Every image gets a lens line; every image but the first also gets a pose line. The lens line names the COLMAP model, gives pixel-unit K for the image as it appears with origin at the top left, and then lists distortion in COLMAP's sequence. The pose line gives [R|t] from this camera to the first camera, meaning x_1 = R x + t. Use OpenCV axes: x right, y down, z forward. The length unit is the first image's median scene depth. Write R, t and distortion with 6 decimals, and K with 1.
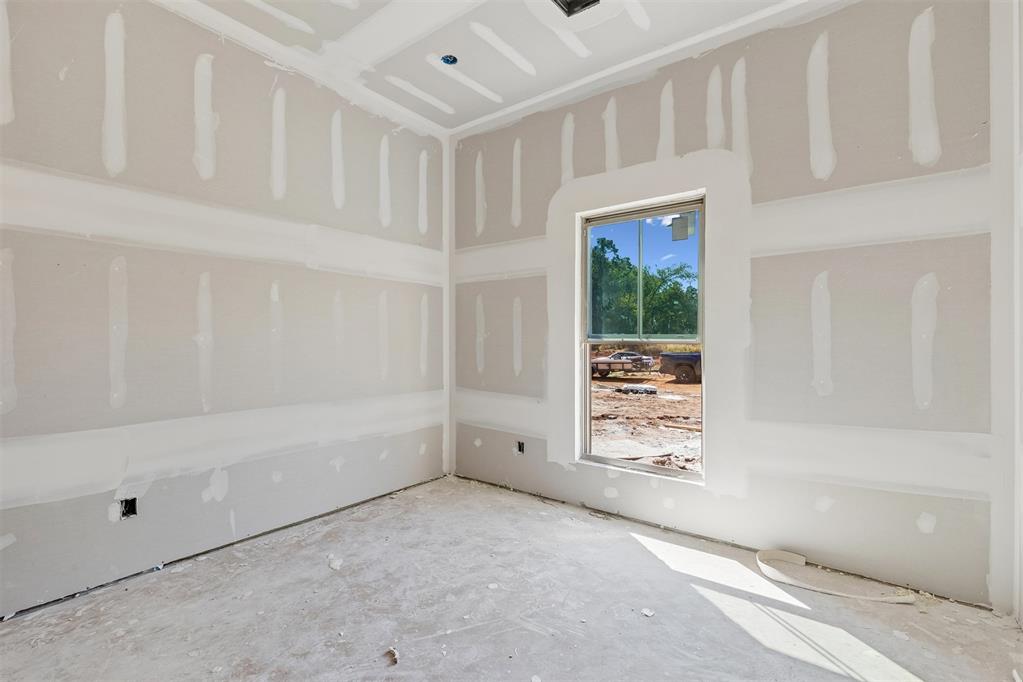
lens RADIAL K [[462.7, 0, 510.6], [0, 462.7, 336.8], [0, 0, 1]] dist [0.006666, -0.000244]
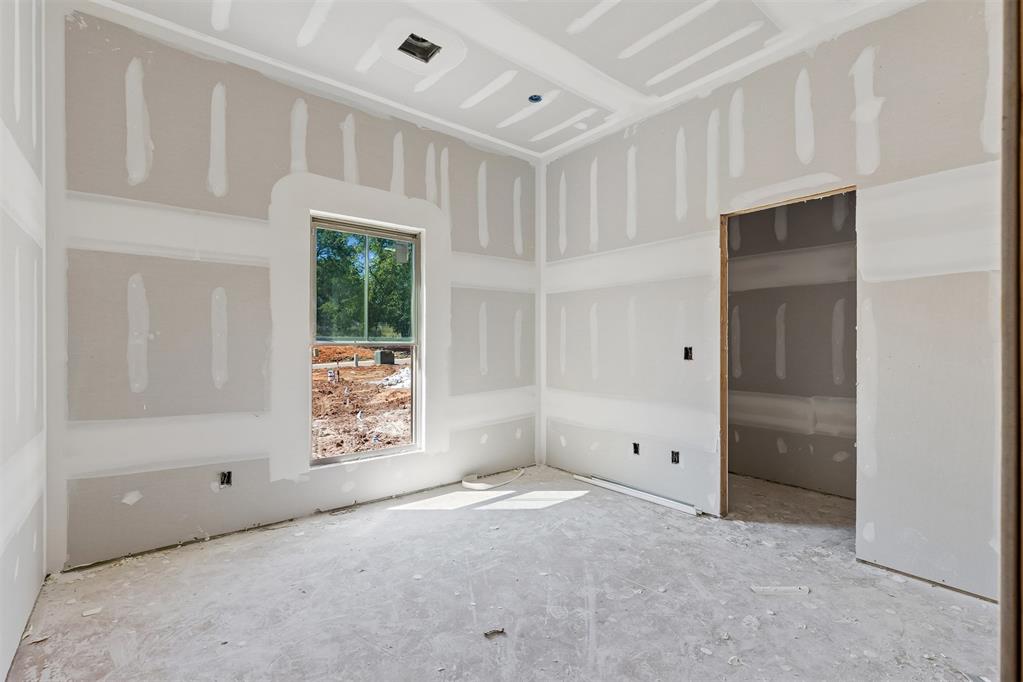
lens RADIAL K [[462.7, 0, 510.6], [0, 462.7, 336.8], [0, 0, 1]] dist [0.006666, -0.000244]
pose [[0.230243, 0.009188, 0.973090, -0.766171], [-0.009089, 0.999932, -0.007291, -0.001241], [-0.973091, -0.007166, 0.230311, 0.417375]]
